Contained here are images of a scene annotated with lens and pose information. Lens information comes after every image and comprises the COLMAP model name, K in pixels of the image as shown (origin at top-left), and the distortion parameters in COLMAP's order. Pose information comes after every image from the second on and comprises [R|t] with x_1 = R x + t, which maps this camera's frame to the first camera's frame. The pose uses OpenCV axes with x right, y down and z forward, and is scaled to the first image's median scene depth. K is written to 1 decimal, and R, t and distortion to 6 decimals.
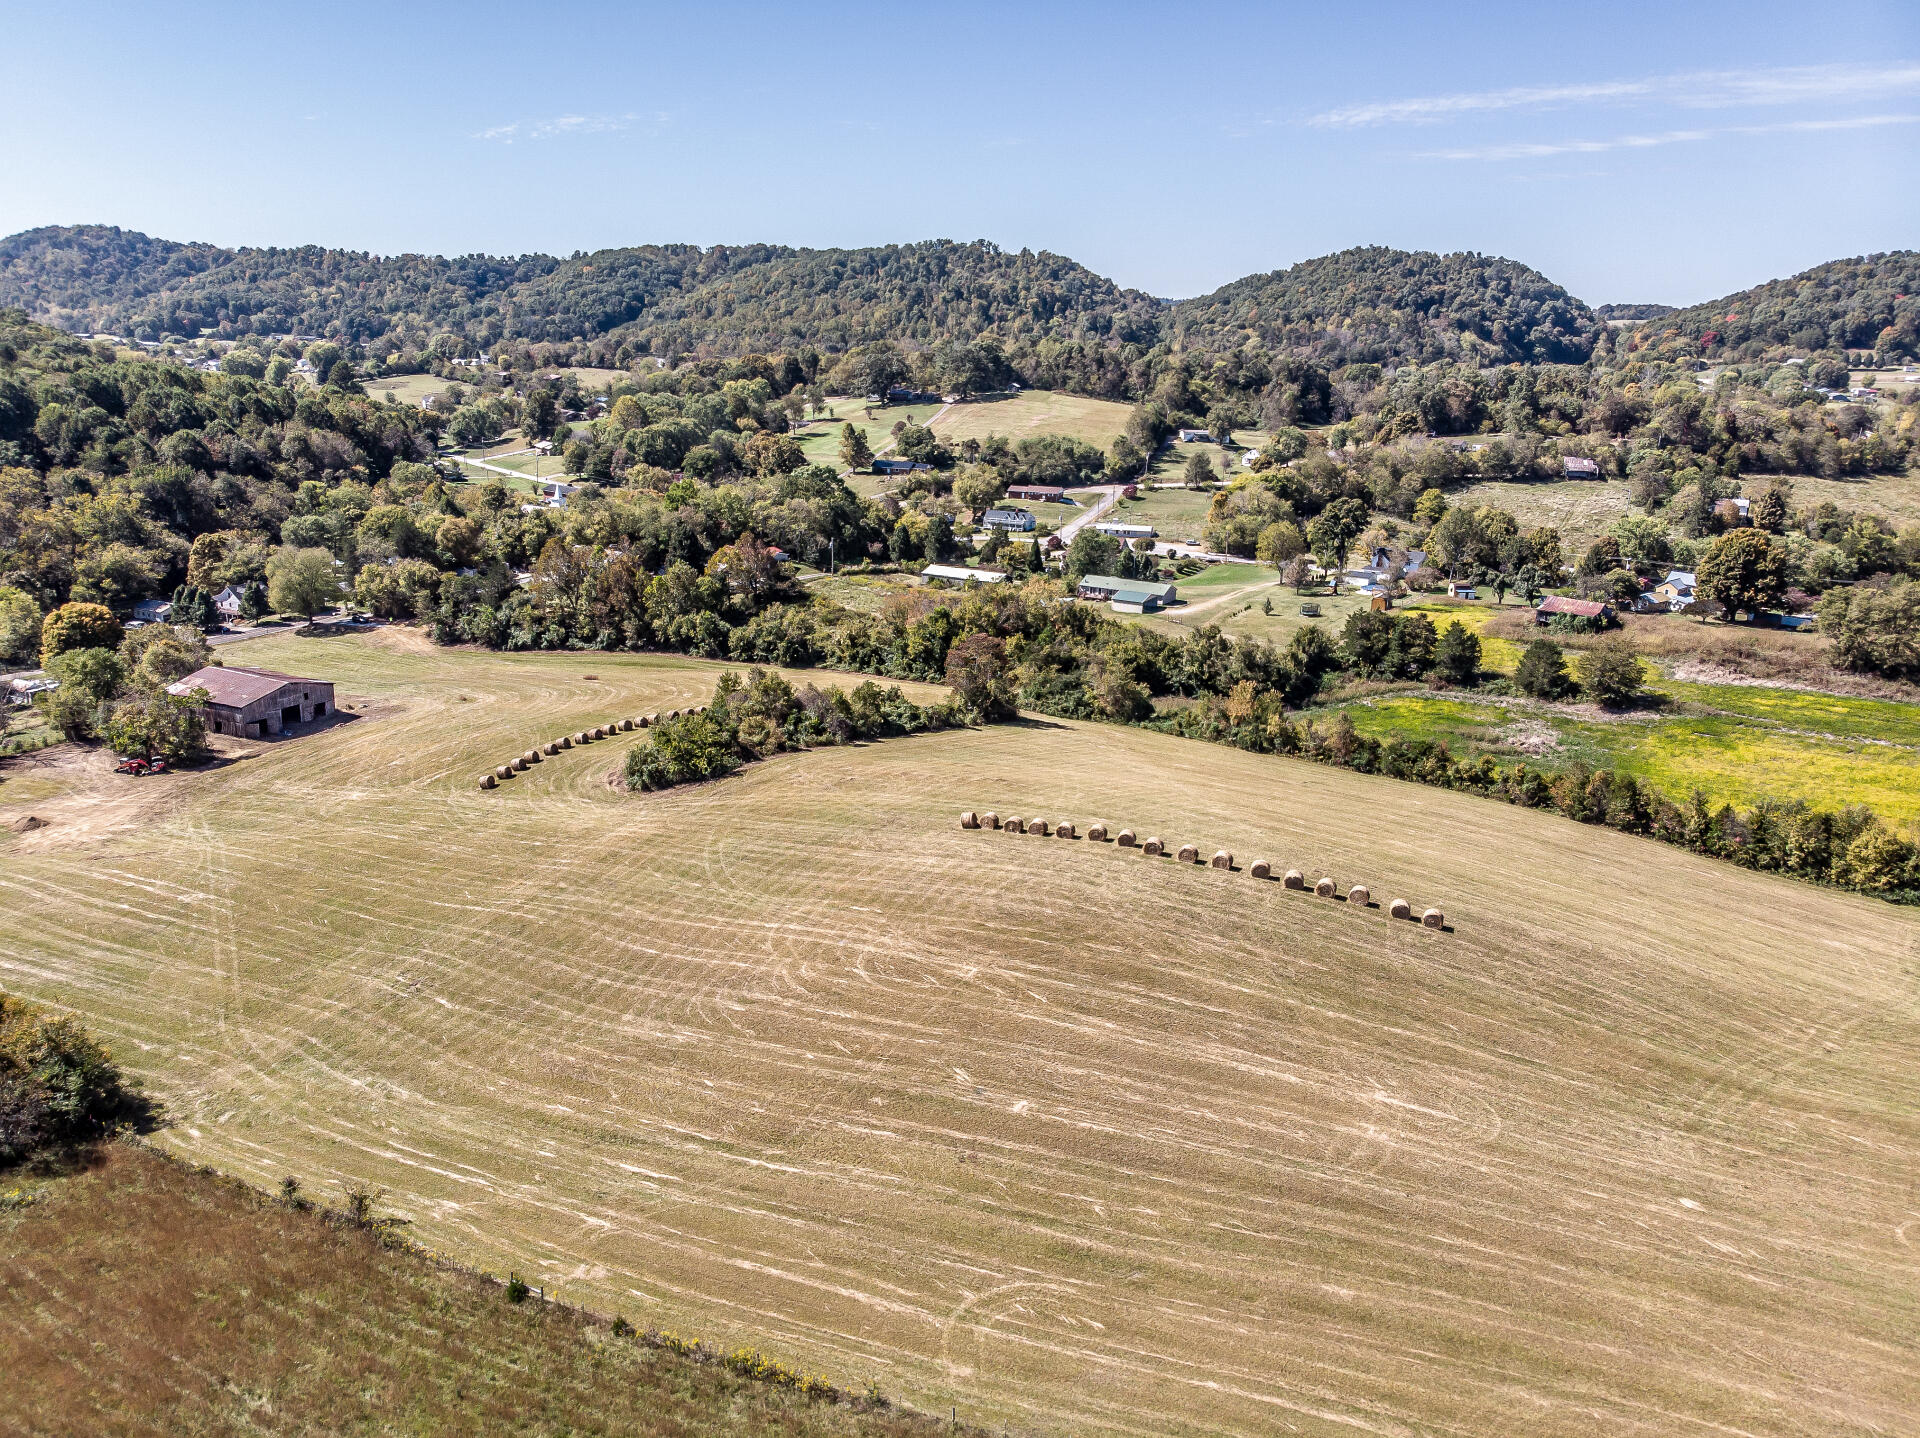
lens RADIAL K [[1436.0, 0, 950.1], [0, 1436.0, 715.1], [0, 0, 1]] dist [-0.000895, 0.001295]
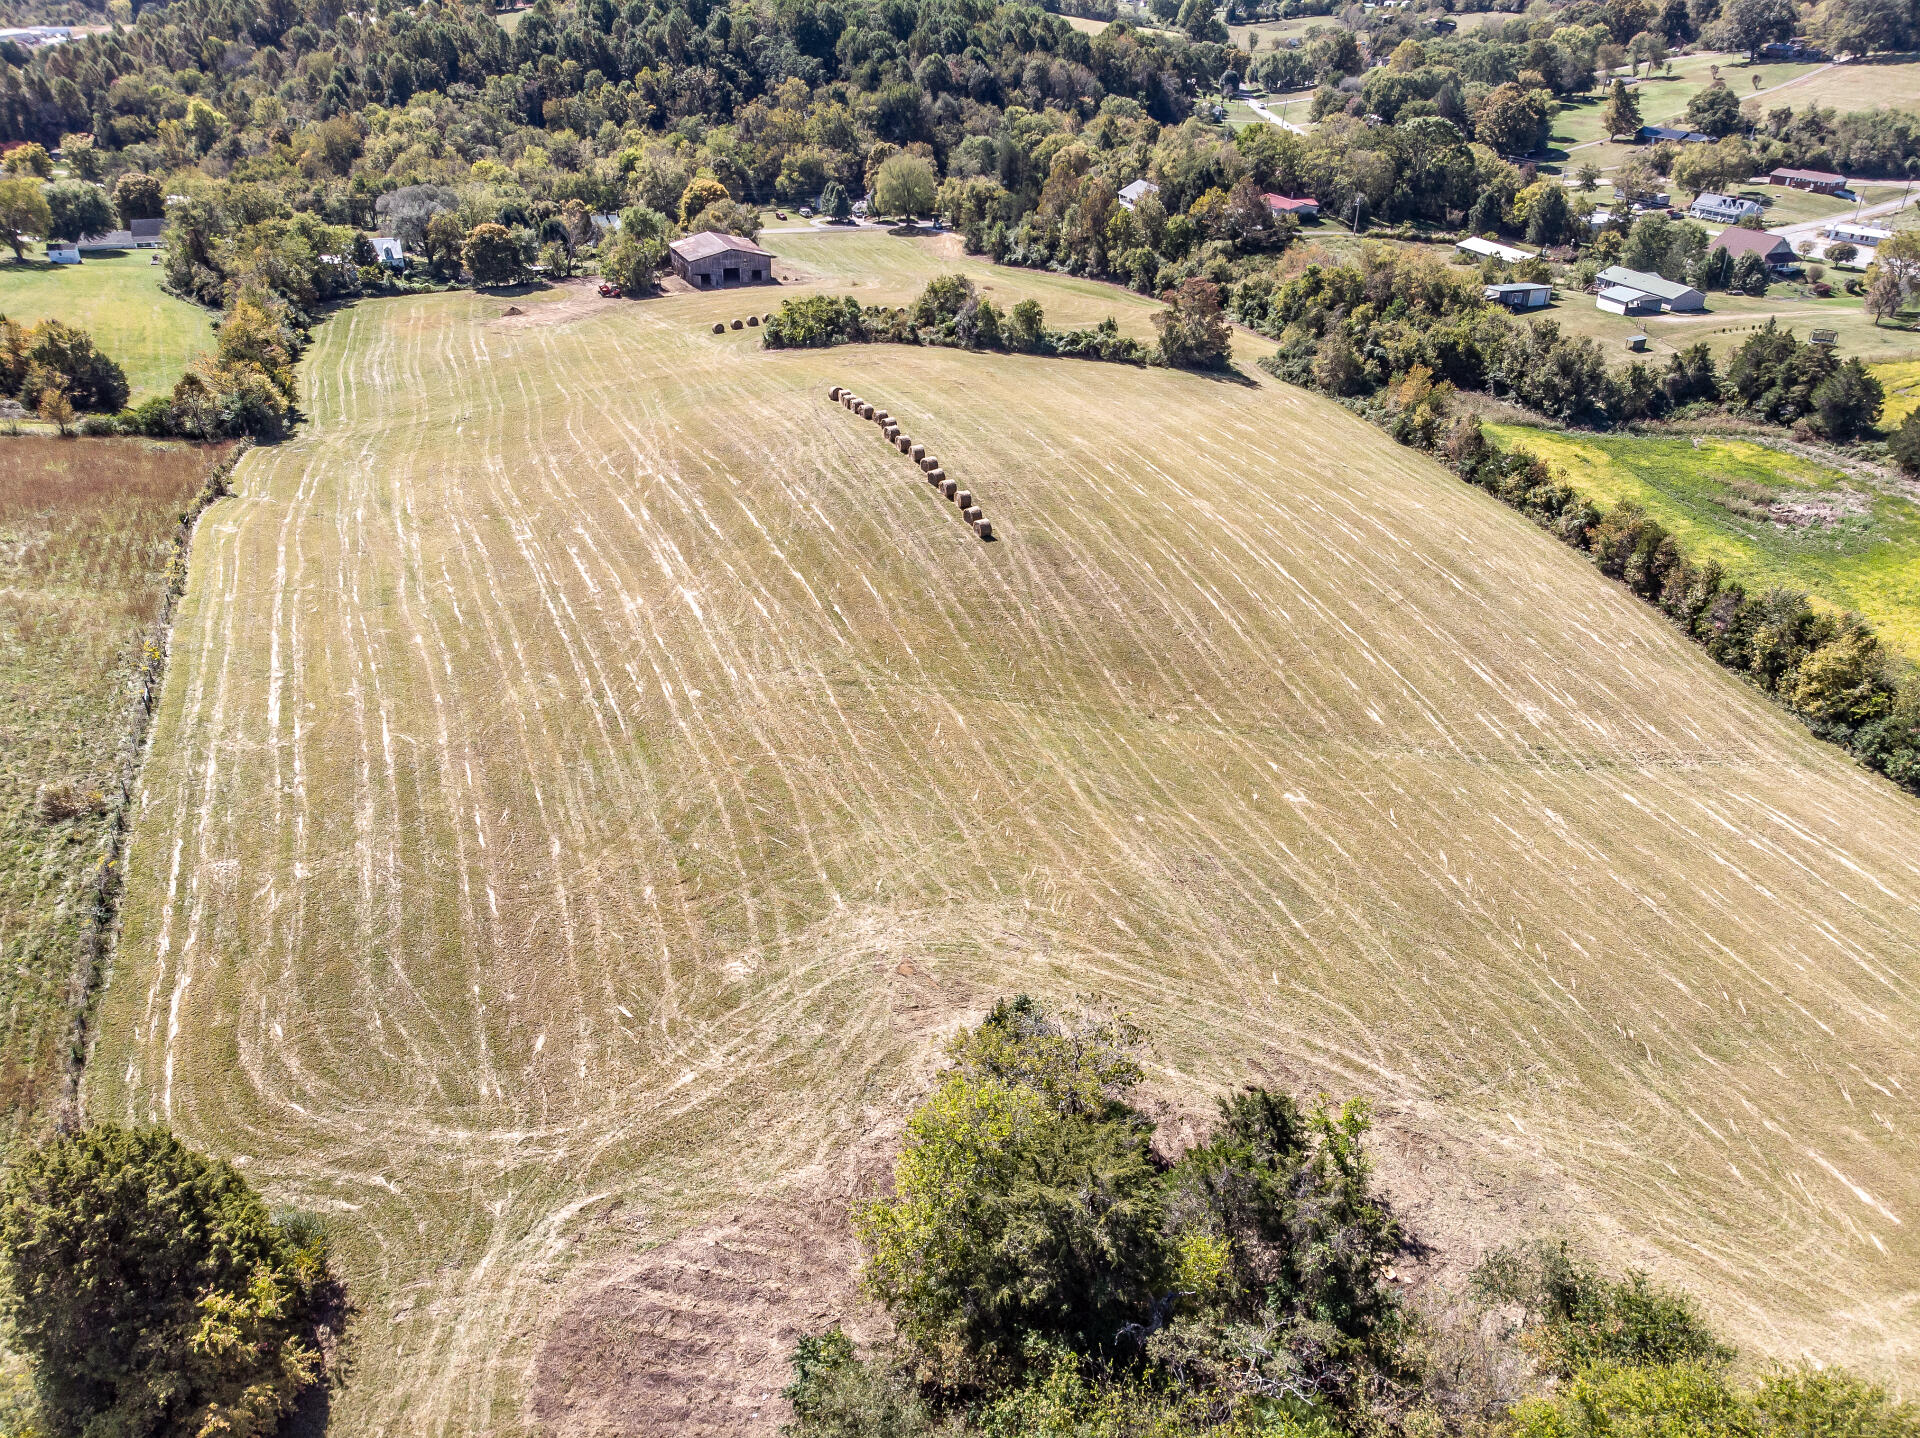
lens RADIAL K [[1439.2, 0, 917.4], [0, 1439.2, 700.4], [0, 0, 1]] dist [-0.013301, 0.019971]
pose [[0.753601, 0.299654, -0.585058, 0.246002], [-0.172274, 0.948974, 0.264142, -0.003472], [0.634356, -0.098267, 0.766770, 0.028816]]
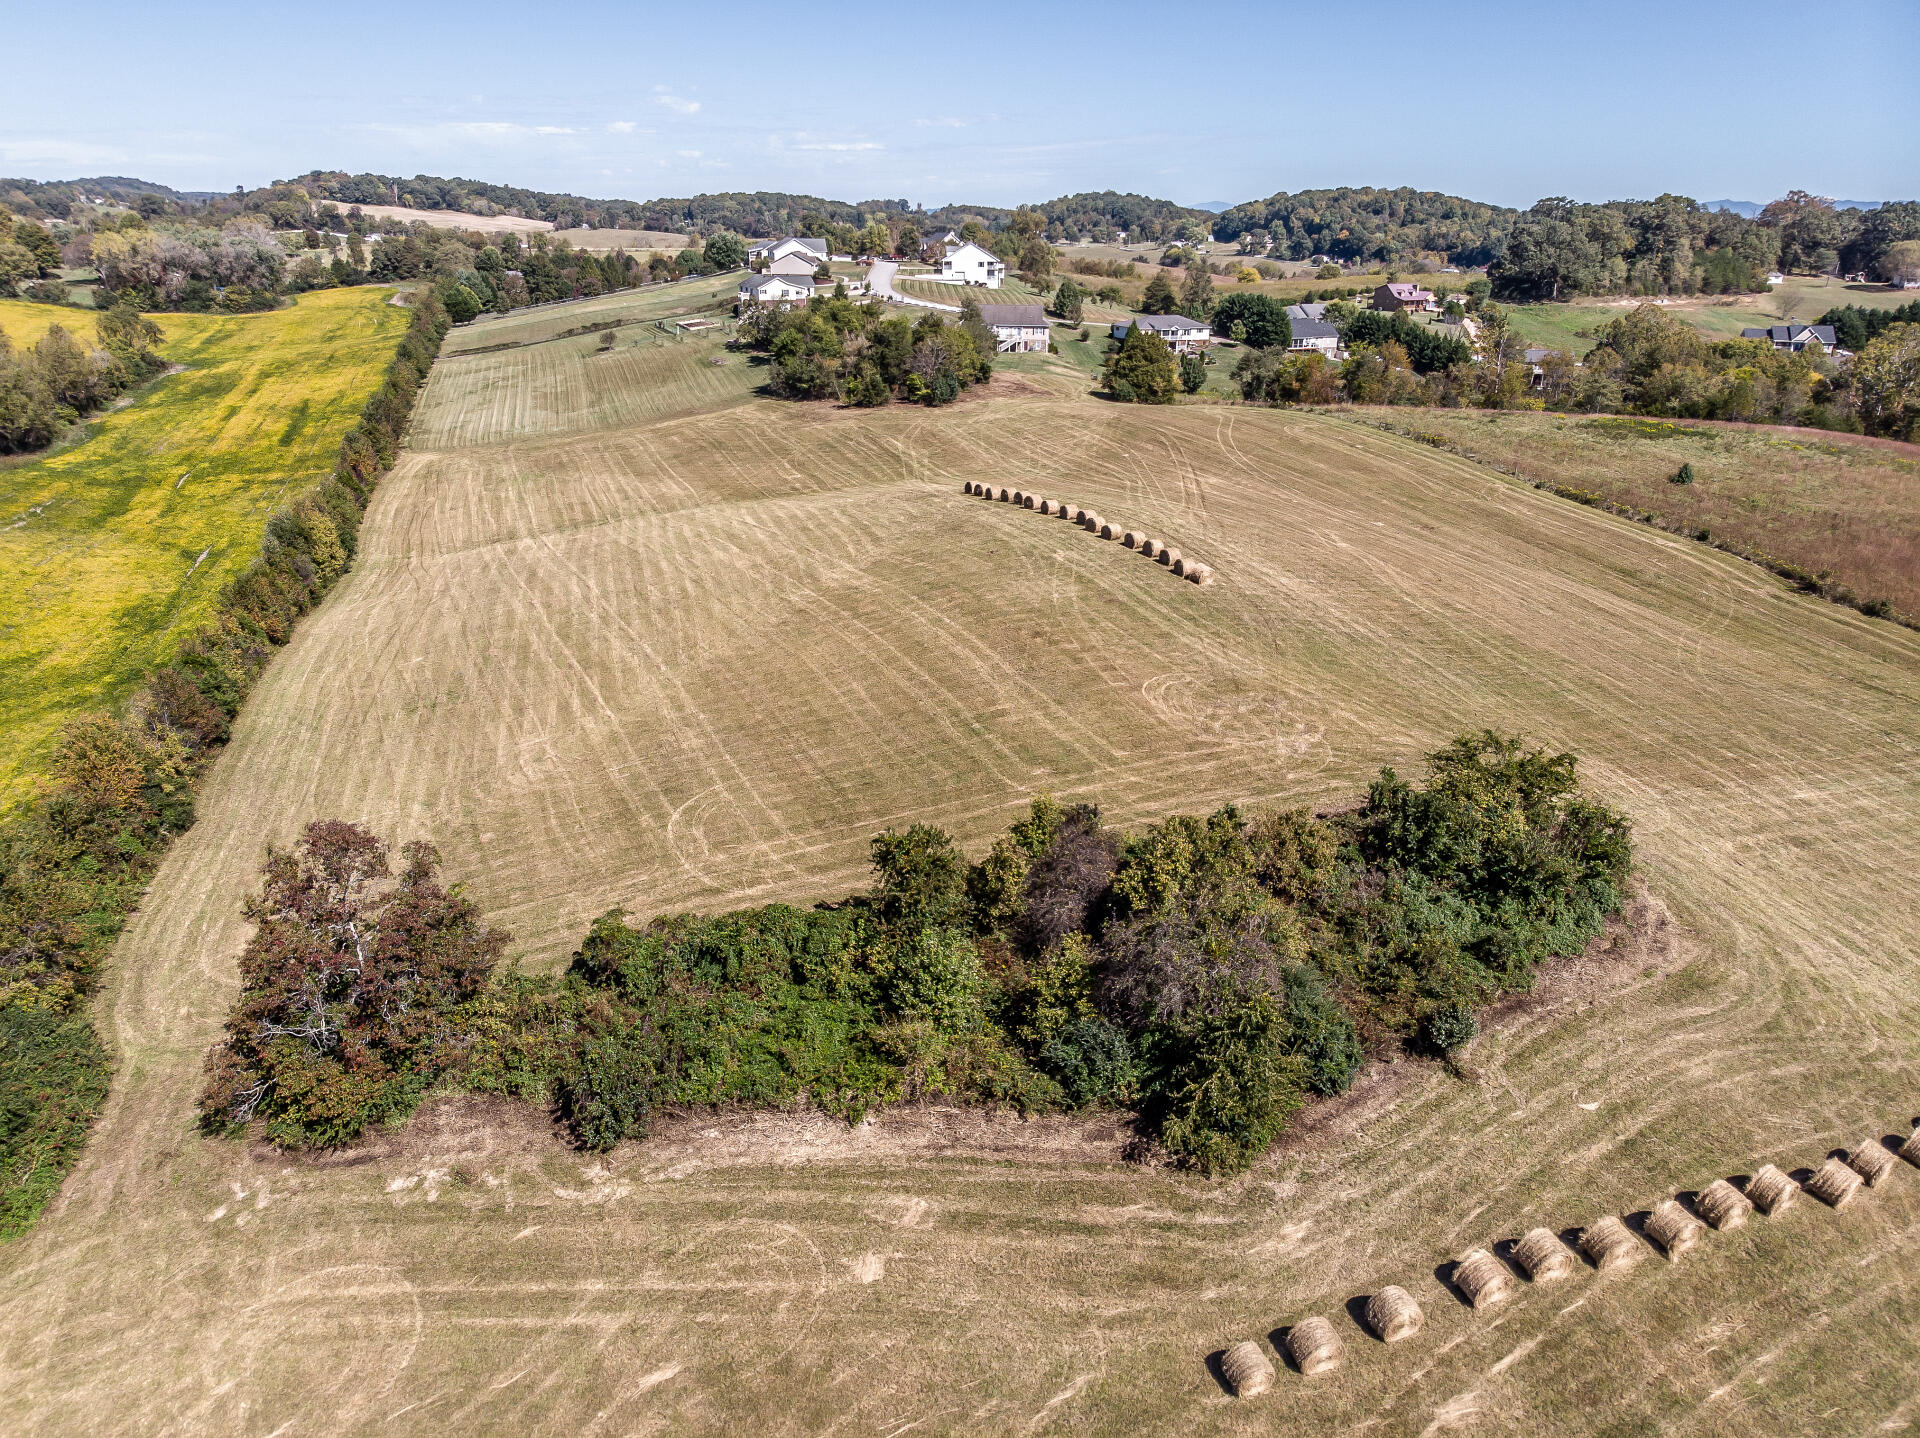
lens RADIAL K [[1423.8, 0, 925.9], [0, 1423.8, 711.5], [0, 0, 1]] dist [-0.010092, 0.015336]
pose [[-0.787420, -0.233811, 0.570352, -0.103518], [0.139382, 0.833771, 0.534227, -0.095547], [-0.600451, 0.500158, -0.623939, 0.483213]]
